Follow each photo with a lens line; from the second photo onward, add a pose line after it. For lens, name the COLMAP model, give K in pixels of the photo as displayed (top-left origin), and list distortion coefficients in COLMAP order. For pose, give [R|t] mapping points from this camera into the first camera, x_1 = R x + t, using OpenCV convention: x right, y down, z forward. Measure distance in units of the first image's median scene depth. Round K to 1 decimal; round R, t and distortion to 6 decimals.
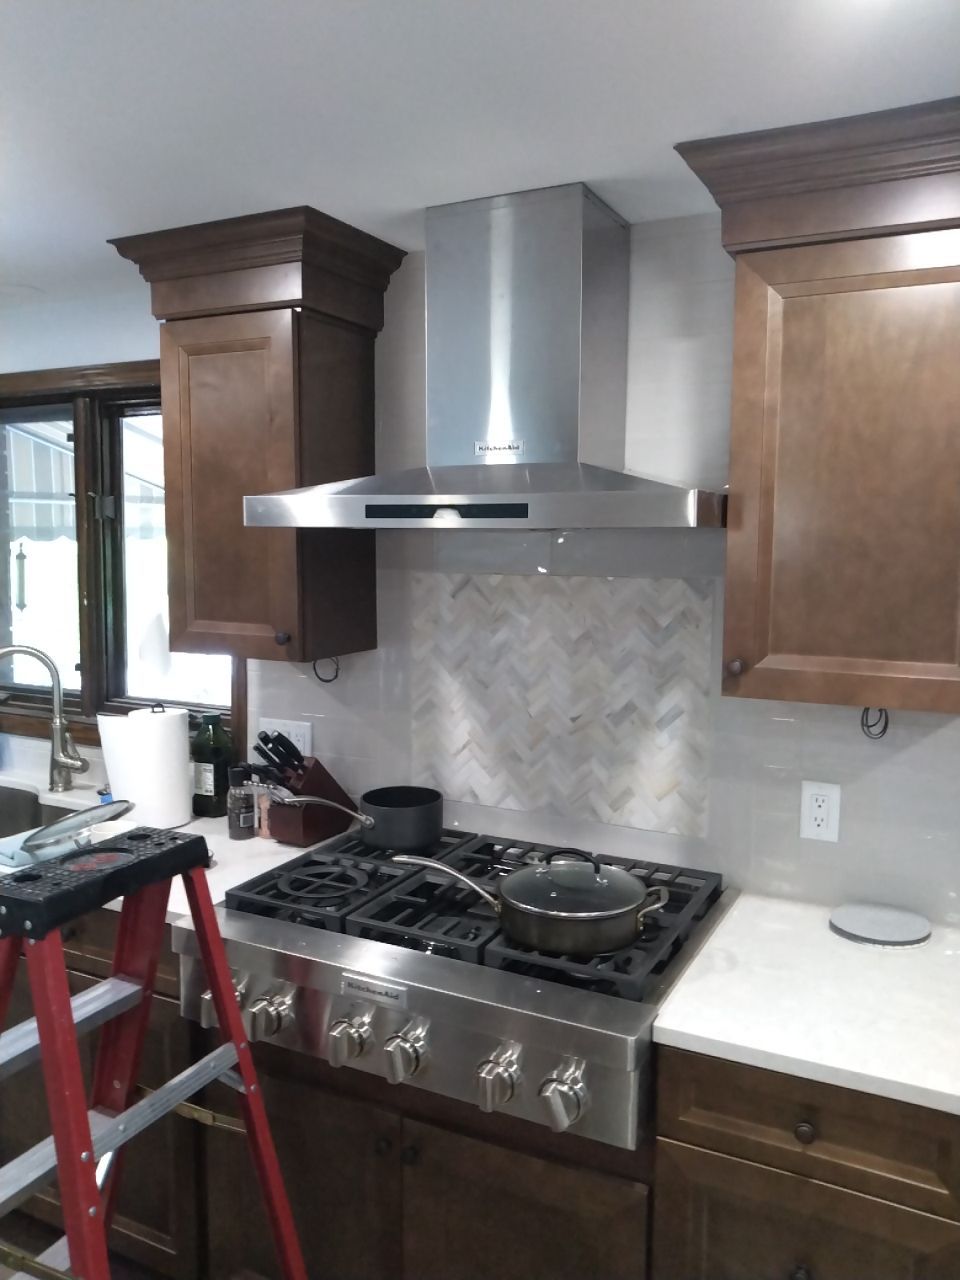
lens RADIAL K [[1009.2, 0, 487.1], [0, 1009.2, 630.4], [0, 0, 1]] dist [0.024043, -0.056326]
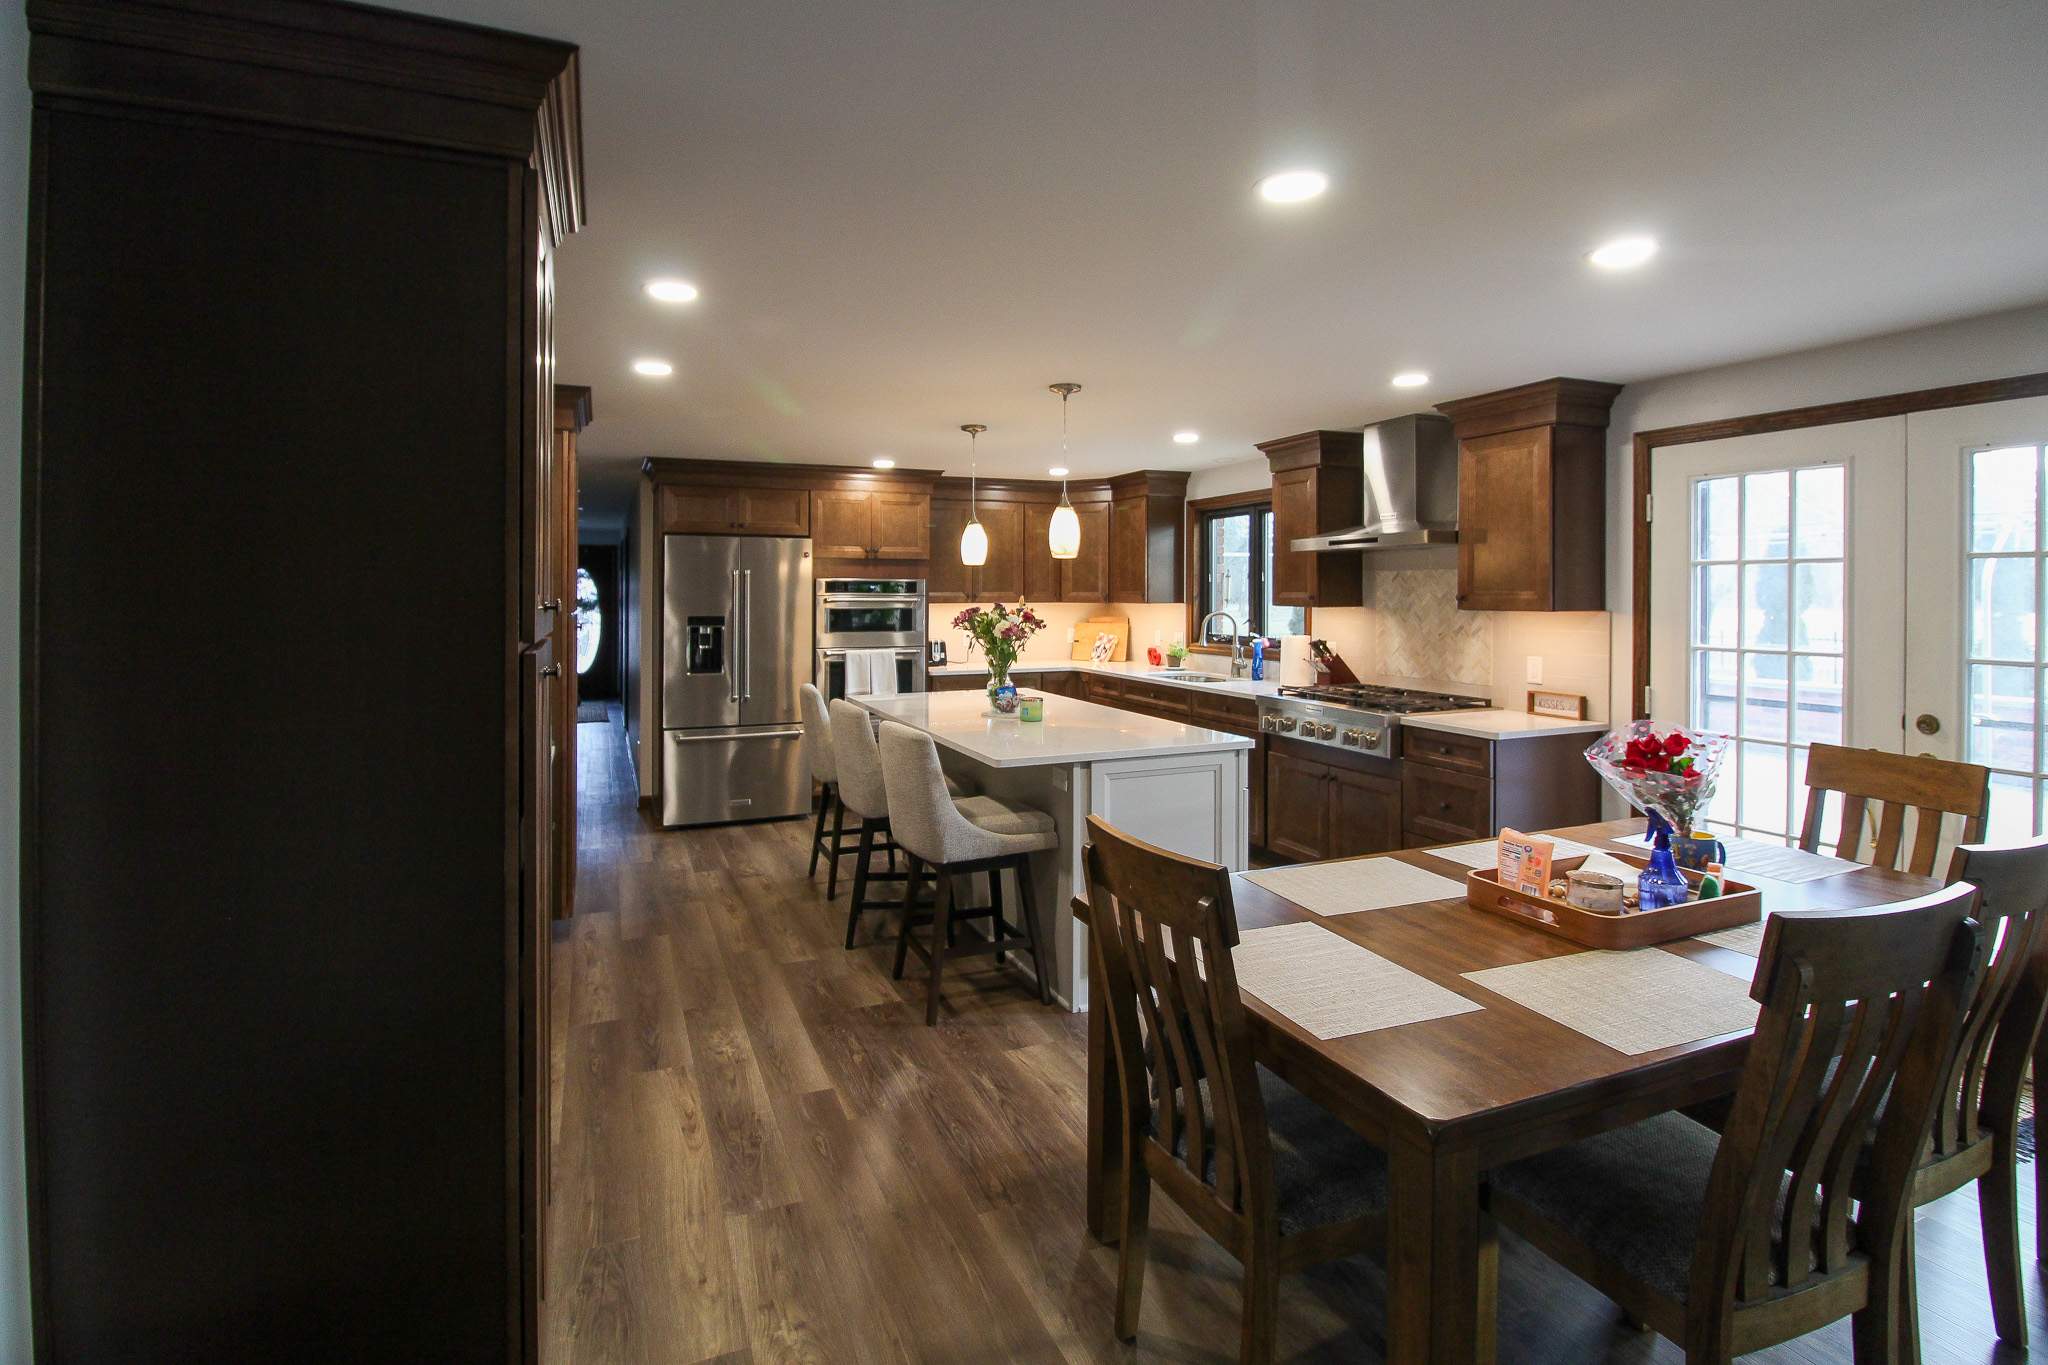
lens RADIAL K [[983.5, 0, 1005.4], [0, 983.5, 597.8], [0, 0, 1]] dist [-0.011746, -0.005615]
pose [[0.759507, -0.006721, -0.650464, 0.774562], [-0.054425, 0.995784, -0.073838, 0.221746], [0.648218, 0.091482, 0.755940, -1.273194]]
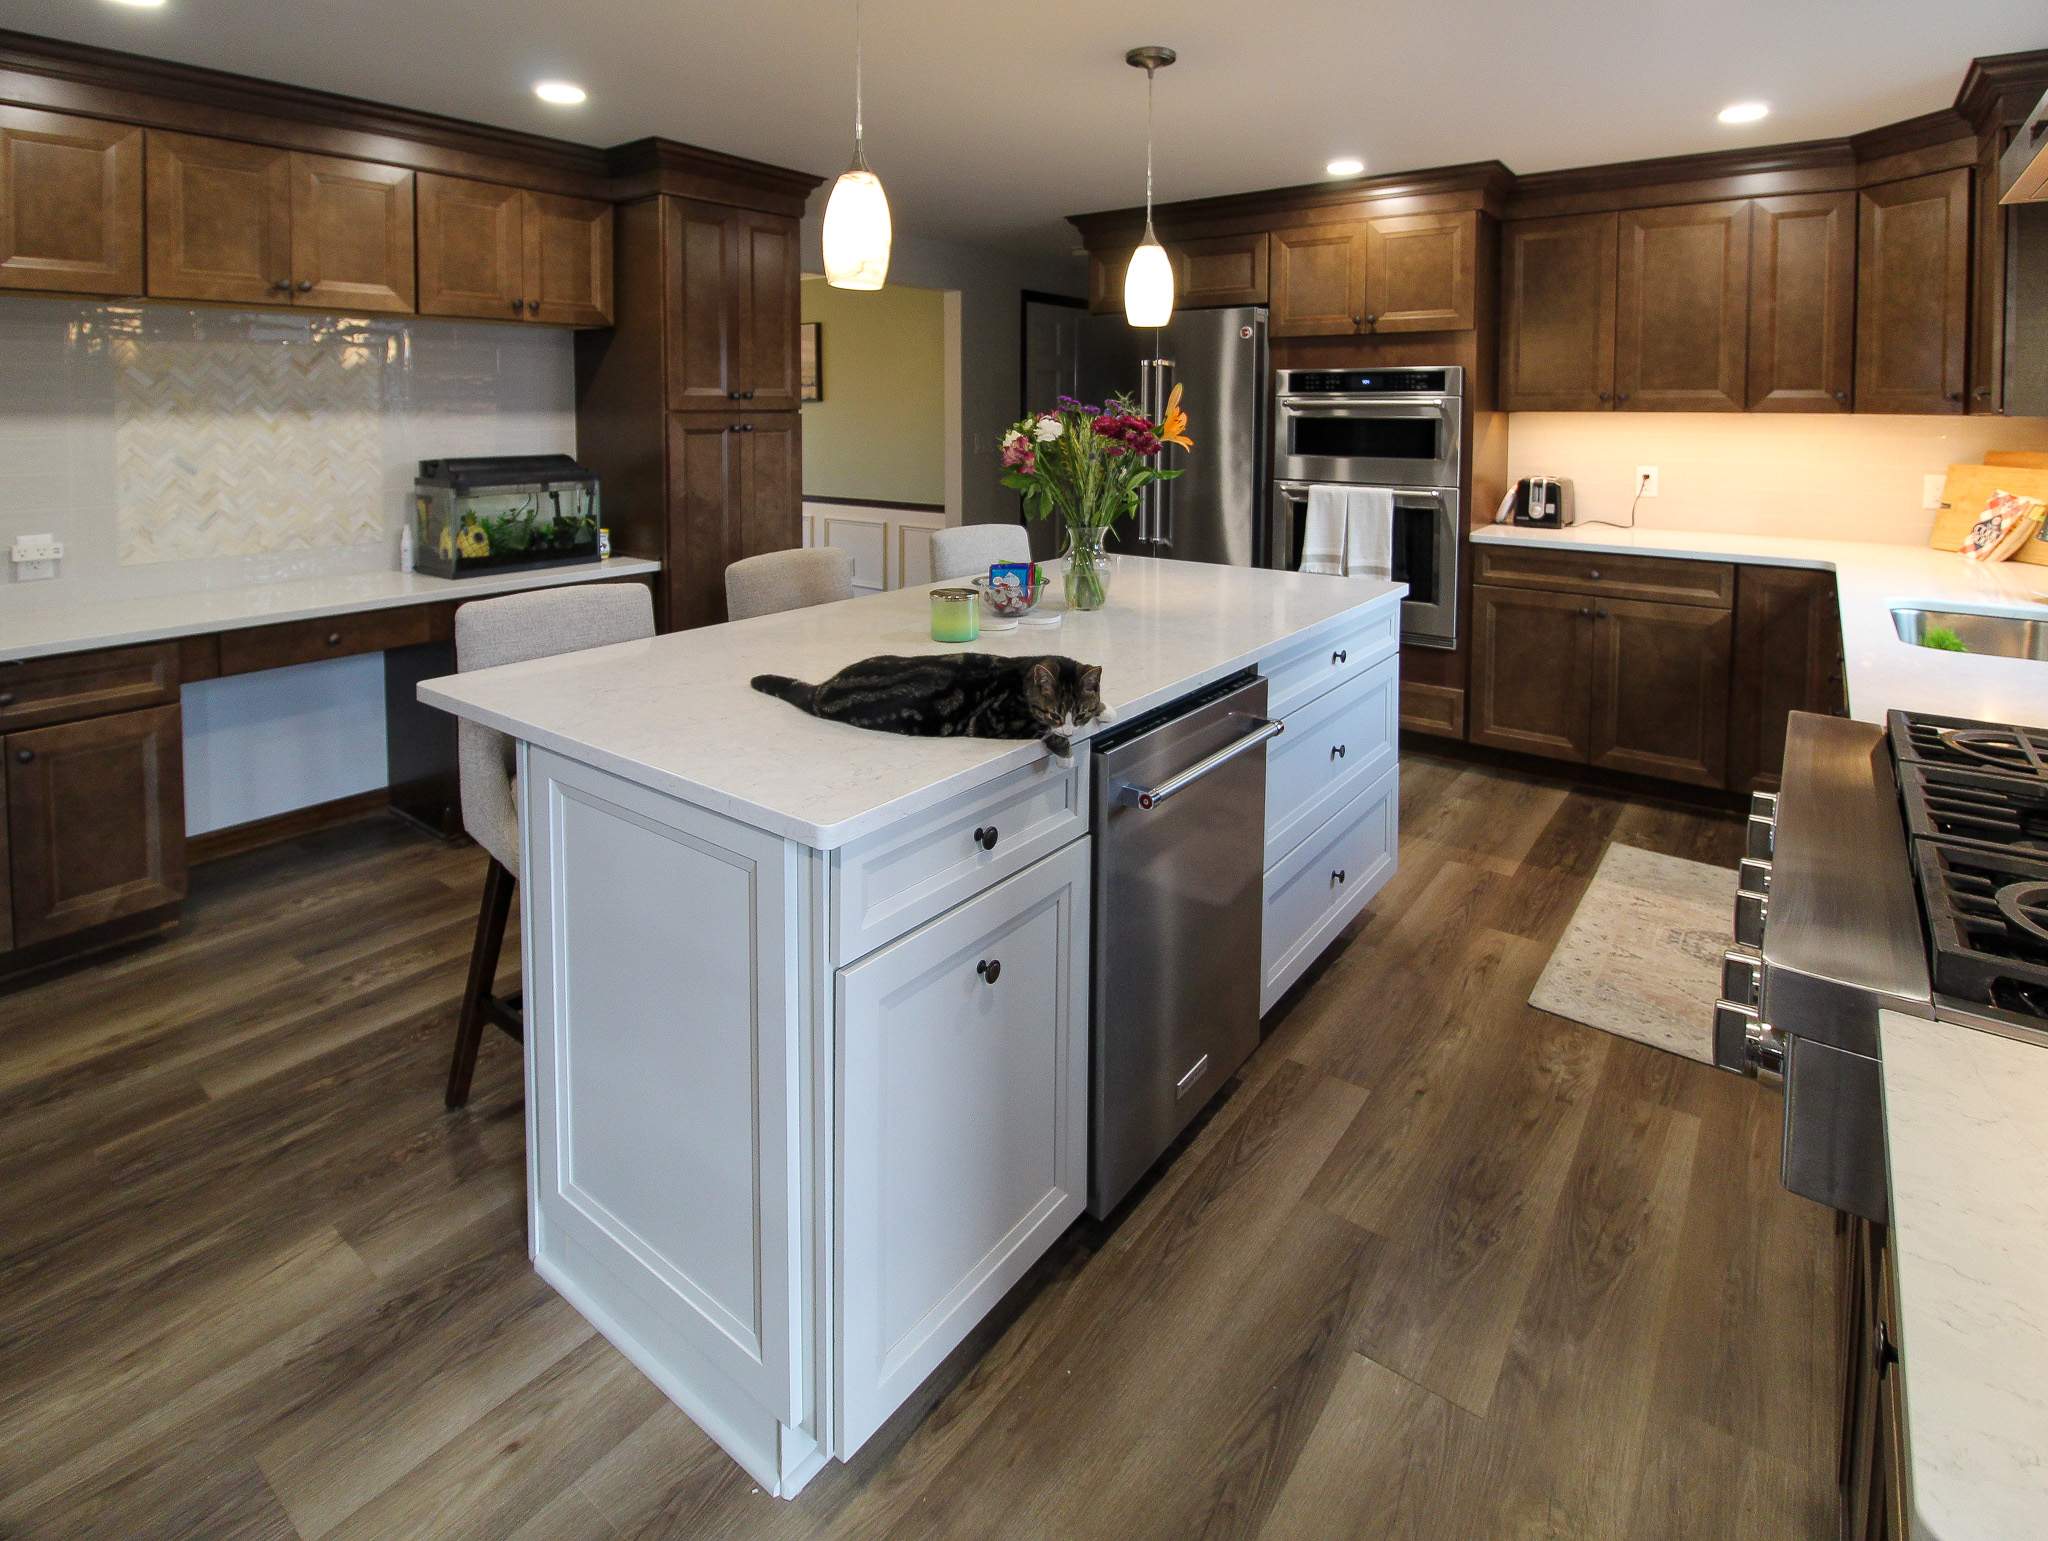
lens RADIAL K [[1050.2, 0, 1034.8], [0, 1050.2, 458.7], [0, 0, 1]] dist [-0.011319, -0.002750]
pose [[-0.175666, 0.036779, -0.983763, 0.515060], [-0.101450, 0.993305, 0.055251, 0.087771], [0.979209, 0.109508, -0.170759, 0.438987]]
